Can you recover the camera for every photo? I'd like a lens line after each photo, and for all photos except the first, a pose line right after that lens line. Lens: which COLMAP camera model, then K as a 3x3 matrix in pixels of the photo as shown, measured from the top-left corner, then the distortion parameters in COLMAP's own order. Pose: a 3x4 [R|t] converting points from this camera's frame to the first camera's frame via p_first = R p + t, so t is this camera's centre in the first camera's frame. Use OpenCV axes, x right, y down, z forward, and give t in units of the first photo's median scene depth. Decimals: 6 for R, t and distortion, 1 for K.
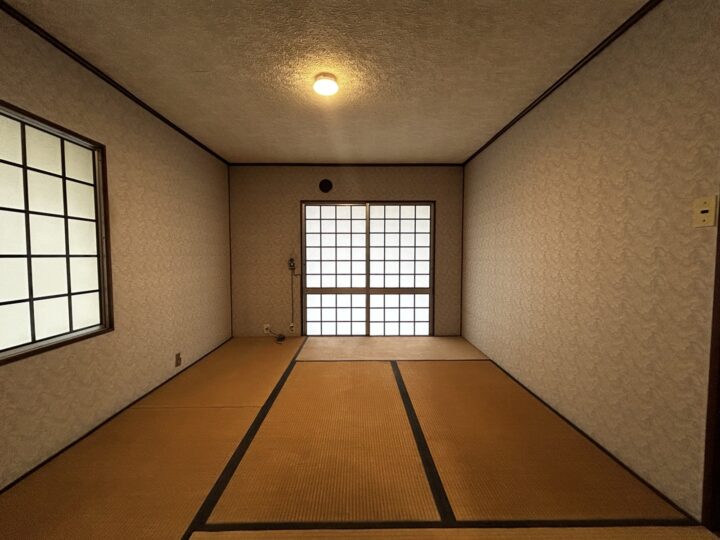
lens RADIAL K [[294.1, 0, 362.8], [0, 294.1, 271.2], [0, 0, 1]] dist [0.000062, 0.001429]
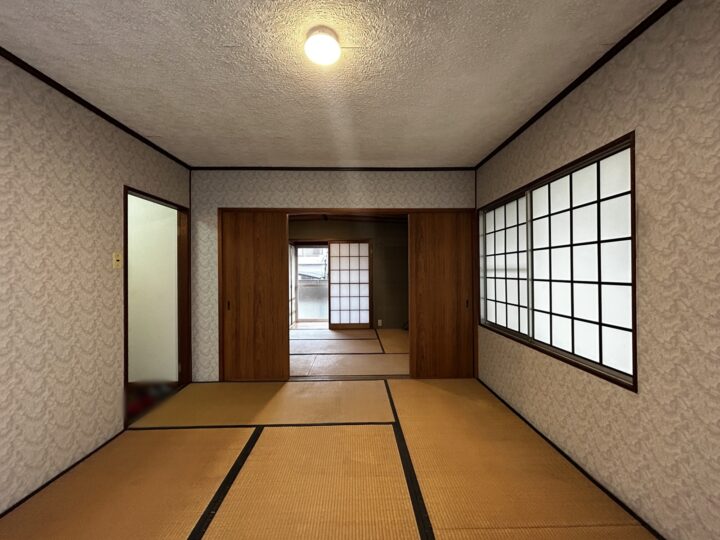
lens RADIAL K [[294.1, 0, 357.4], [0, 294.1, 269.0], [0, 0, 1]] dist [0.000062, 0.001429]
pose [[-0.999947, 0.010089, 0.002215, -0.187398], [0.010185, 0.998763, 0.048673, -0.124201], [-0.001722, 0.048693, -0.998812, 1.609096]]
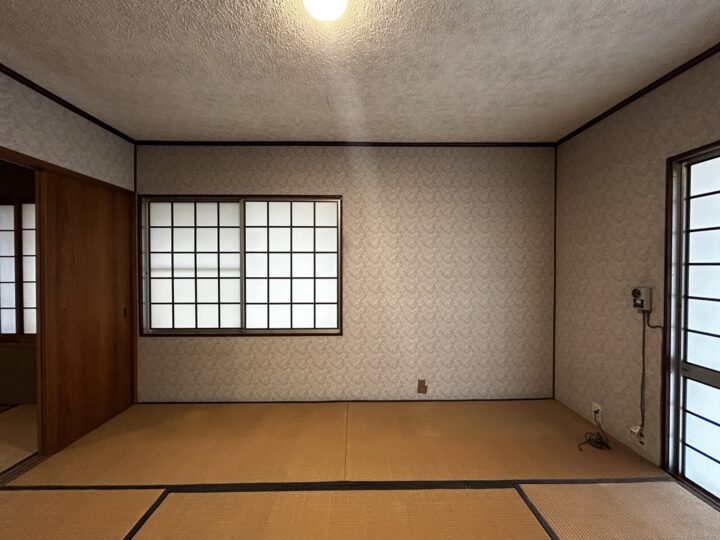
lens RADIAL K [[294.1, 0, 358.8], [0, 294.1, 269.8], [0, 0, 1]] dist [0.000062, 0.001429]
pose [[-0.002108, 0.012019, -0.999926, 0.424954], [-0.054706, 0.998429, 0.012116, -0.102611], [0.998500, 0.054728, -0.001447, 1.015091]]
